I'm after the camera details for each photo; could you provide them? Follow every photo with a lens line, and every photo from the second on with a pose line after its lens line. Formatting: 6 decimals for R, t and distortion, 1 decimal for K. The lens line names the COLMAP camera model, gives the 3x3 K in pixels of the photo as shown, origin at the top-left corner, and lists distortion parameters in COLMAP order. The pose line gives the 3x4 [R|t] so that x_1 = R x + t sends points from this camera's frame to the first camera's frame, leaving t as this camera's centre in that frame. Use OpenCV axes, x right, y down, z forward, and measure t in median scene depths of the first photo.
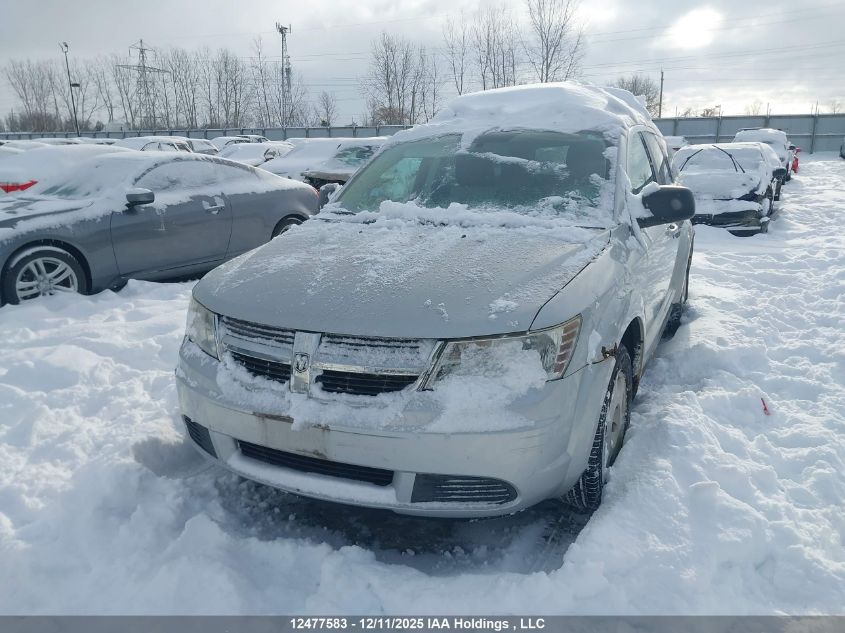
lens RADIAL K [[669.0, 0, 427.3], [0, 669.0, 313.7], [0, 0, 1]] dist [0.055276, -0.071813]
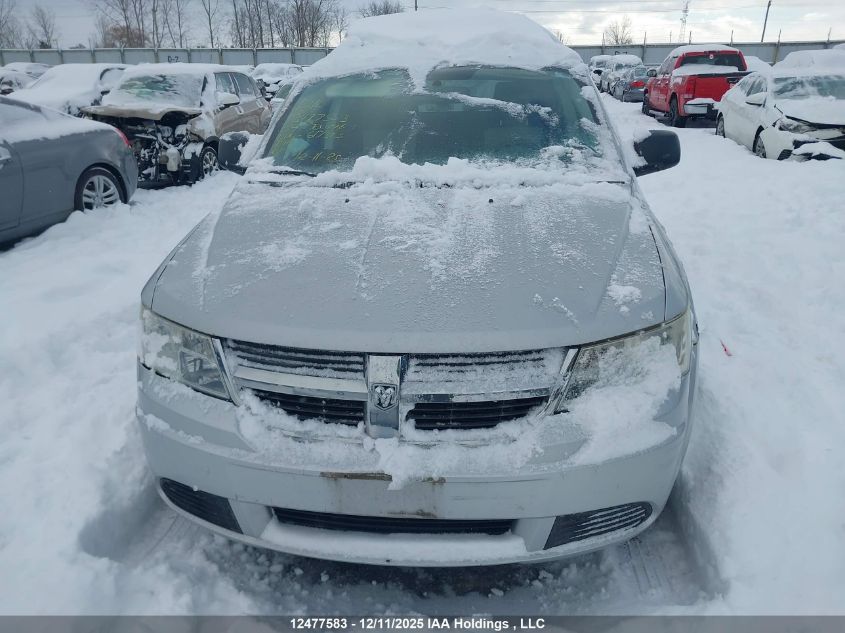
lens RADIAL K [[669.0, 0, 437.8], [0, 669.0, 314.8], [0, 0, 1]] dist [0.055276, -0.071813]
pose [[0.940021, -0.111671, 0.322319, -0.337664], [0.079179, 0.990520, 0.112256, -0.088348], [-0.331799, -0.080002, 0.939952, 0.279479]]
